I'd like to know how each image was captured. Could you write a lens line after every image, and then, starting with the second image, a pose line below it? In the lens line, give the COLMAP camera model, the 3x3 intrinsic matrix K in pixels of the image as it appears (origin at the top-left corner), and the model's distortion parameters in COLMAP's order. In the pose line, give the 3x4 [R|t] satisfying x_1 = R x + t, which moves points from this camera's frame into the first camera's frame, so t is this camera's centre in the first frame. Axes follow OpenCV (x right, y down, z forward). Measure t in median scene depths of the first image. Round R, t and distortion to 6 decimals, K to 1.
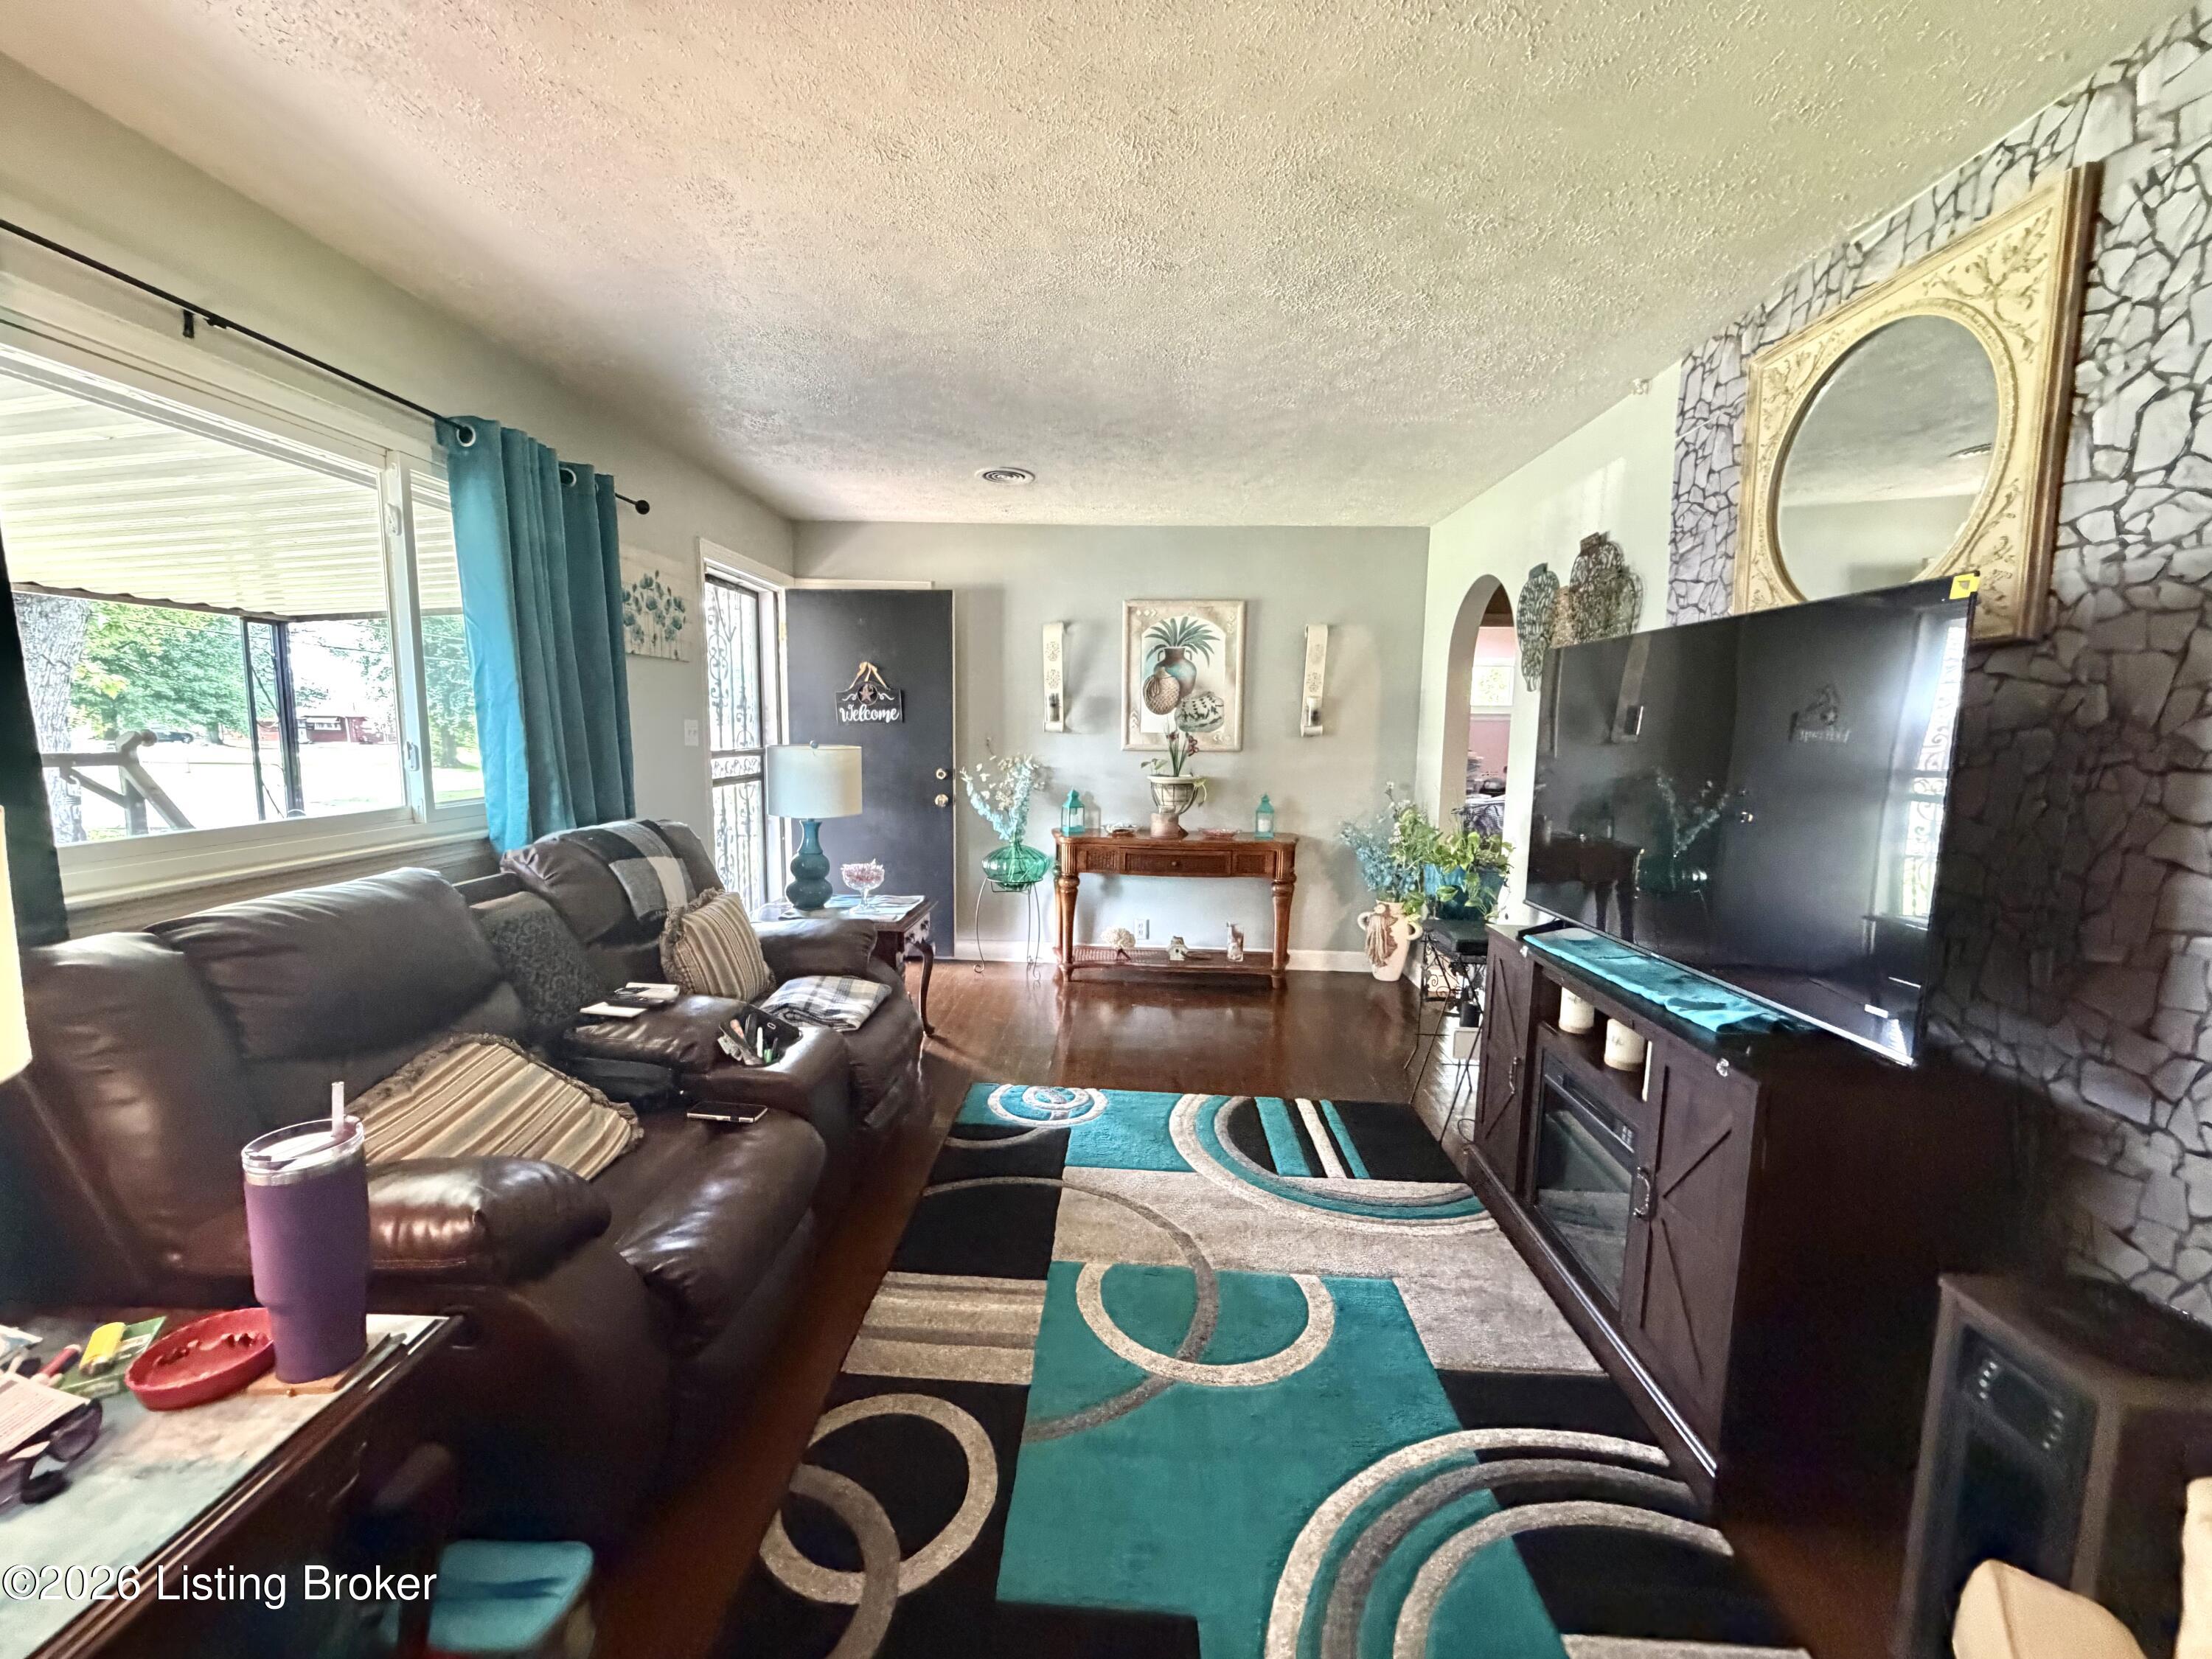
lens RADIAL K [[879.4, 0, 1099.6], [0, 879.4, 830.5], [0, 0, 1]] dist [0.000133, -0.000248]
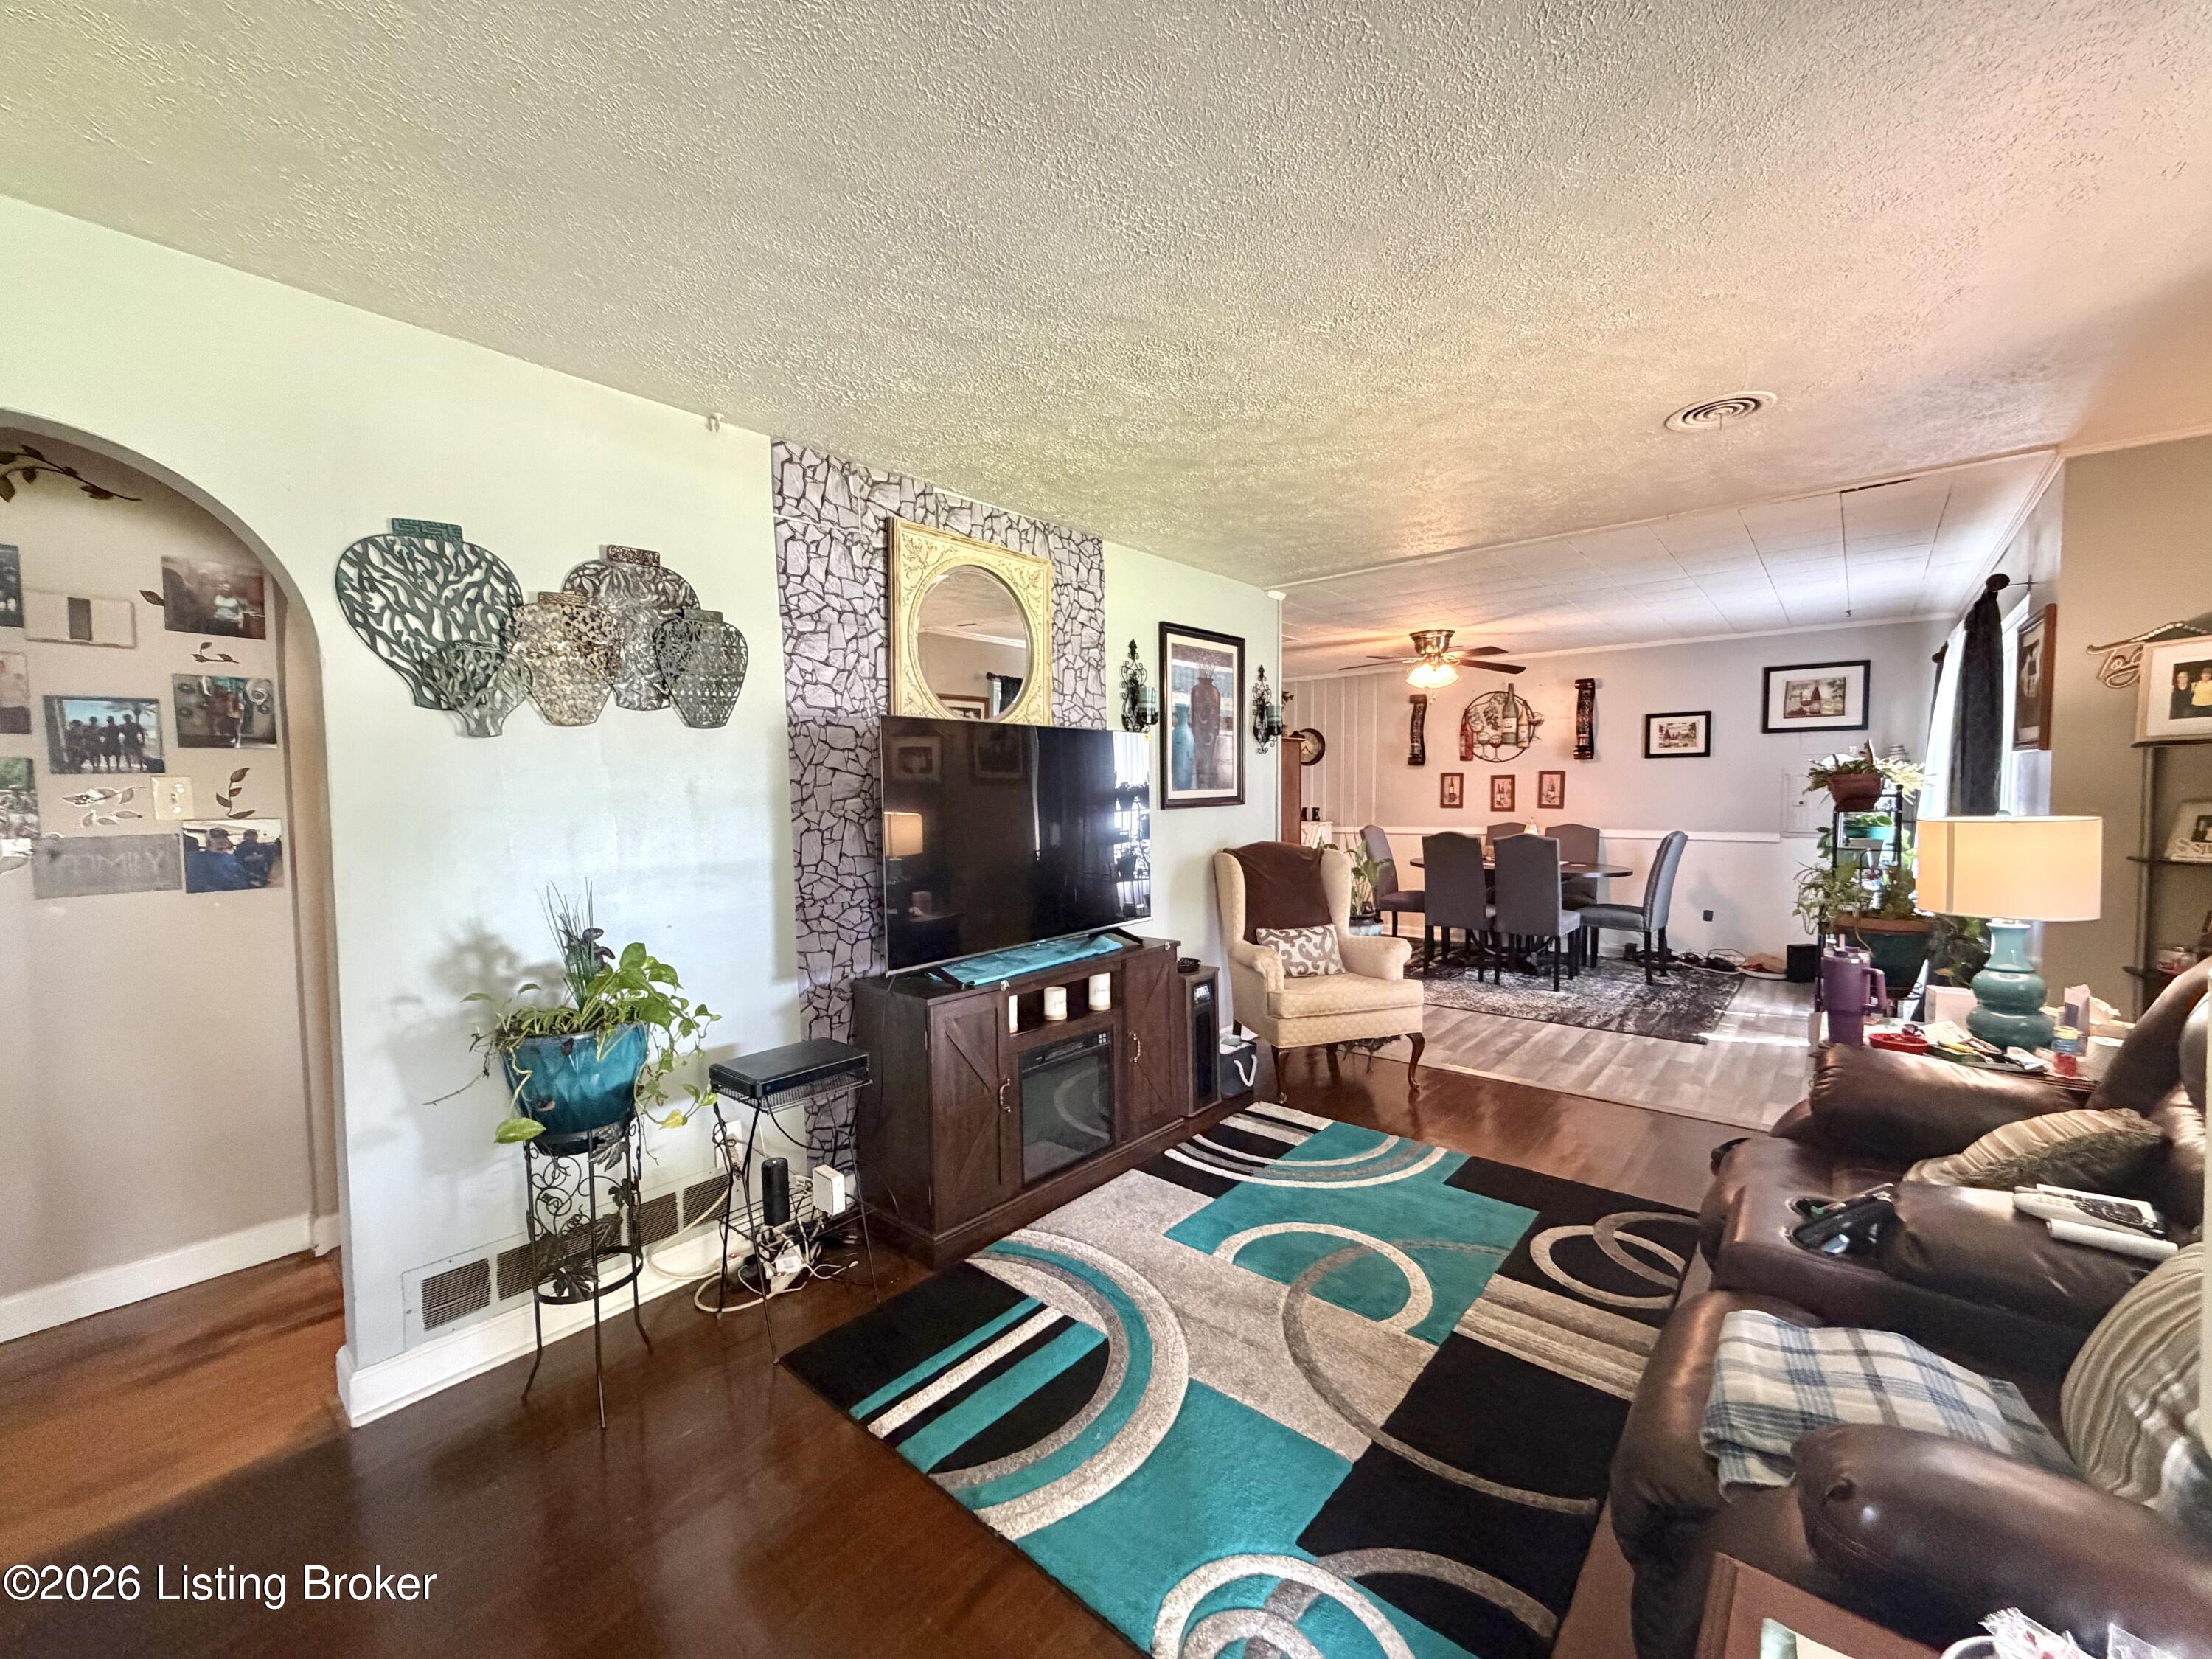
lens RADIAL K [[882.3, 0, 1099.3], [0, 882.3, 829.3], [0, 0, 1]] dist [0.001376, 0.000121]
pose [[-0.783520, -0.032138, 0.620535, -0.309647], [0.072940, 0.987000, 0.143215, -0.210250], [-0.617071, 0.157473, -0.770990, 1.694604]]
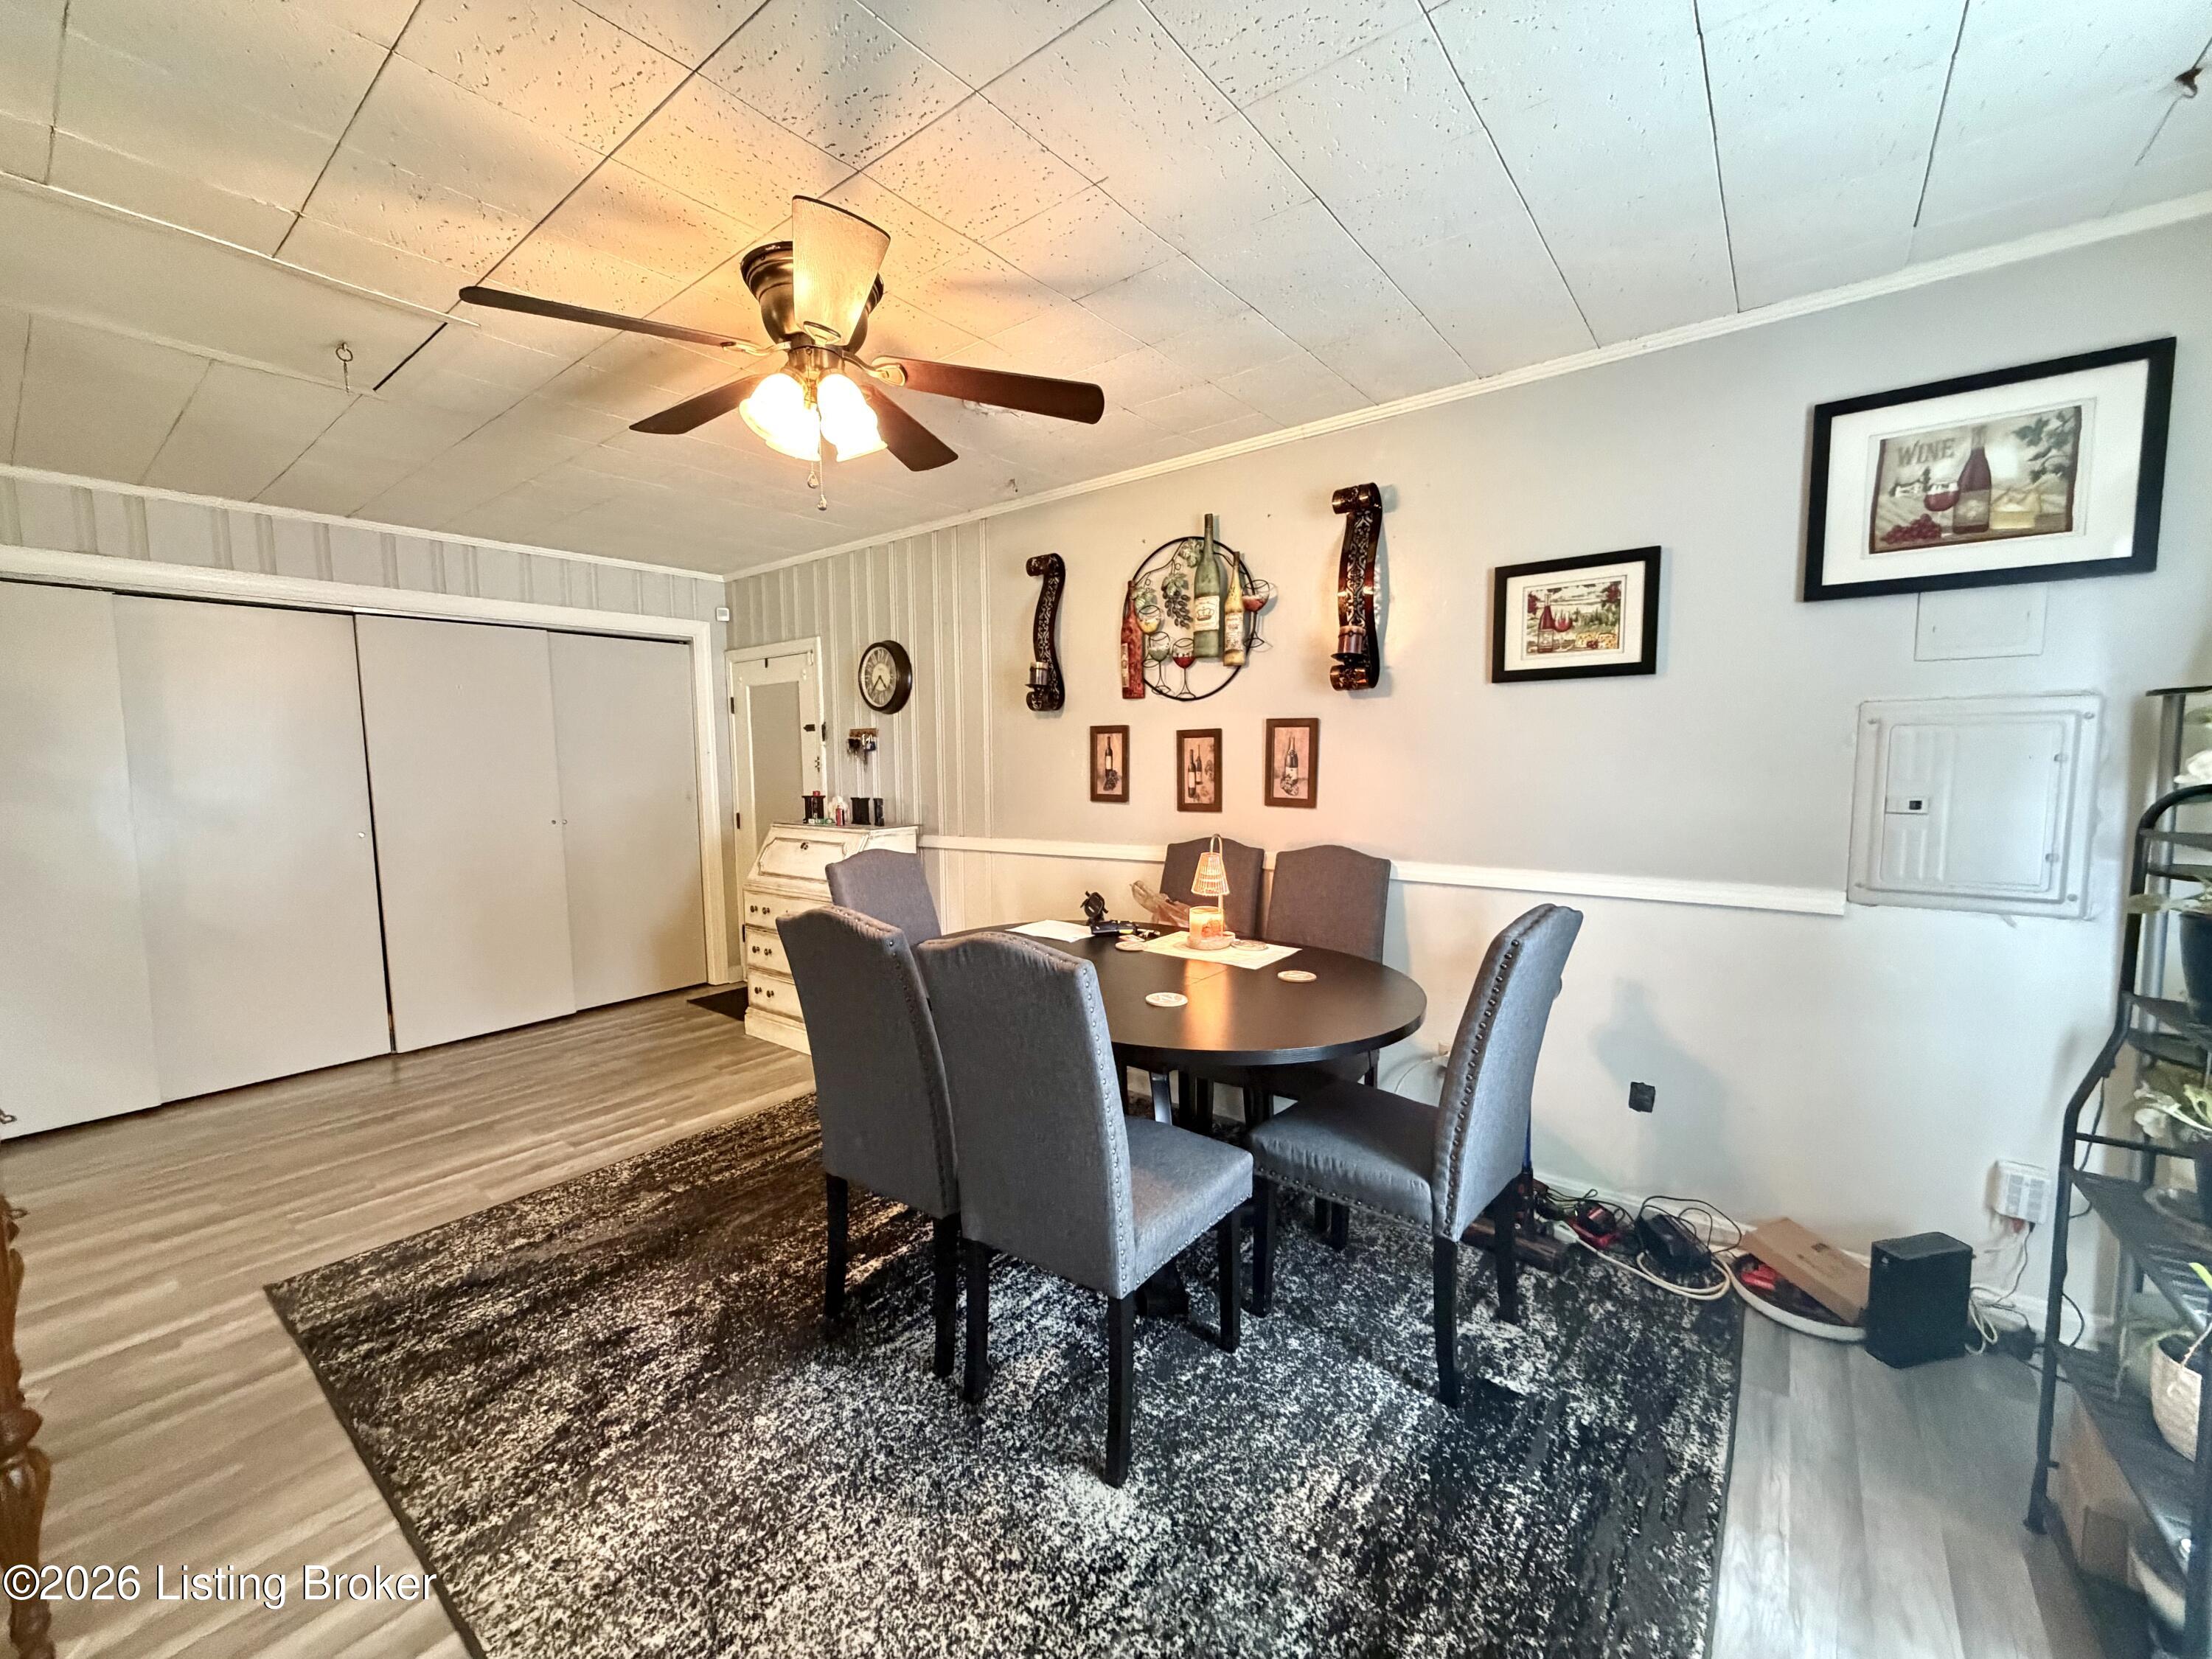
lens RADIAL K [[879.4, 0, 1099.6], [0, 879.4, 830.5], [0, 0, 1]] dist [0.000133, -0.000248]
pose [[-0.808686, -0.051828, 0.585953, -0.176361], [0.073786, 0.979306, 0.188454, 0.028186], [-0.583594, 0.195635, -0.788127, -0.354532]]
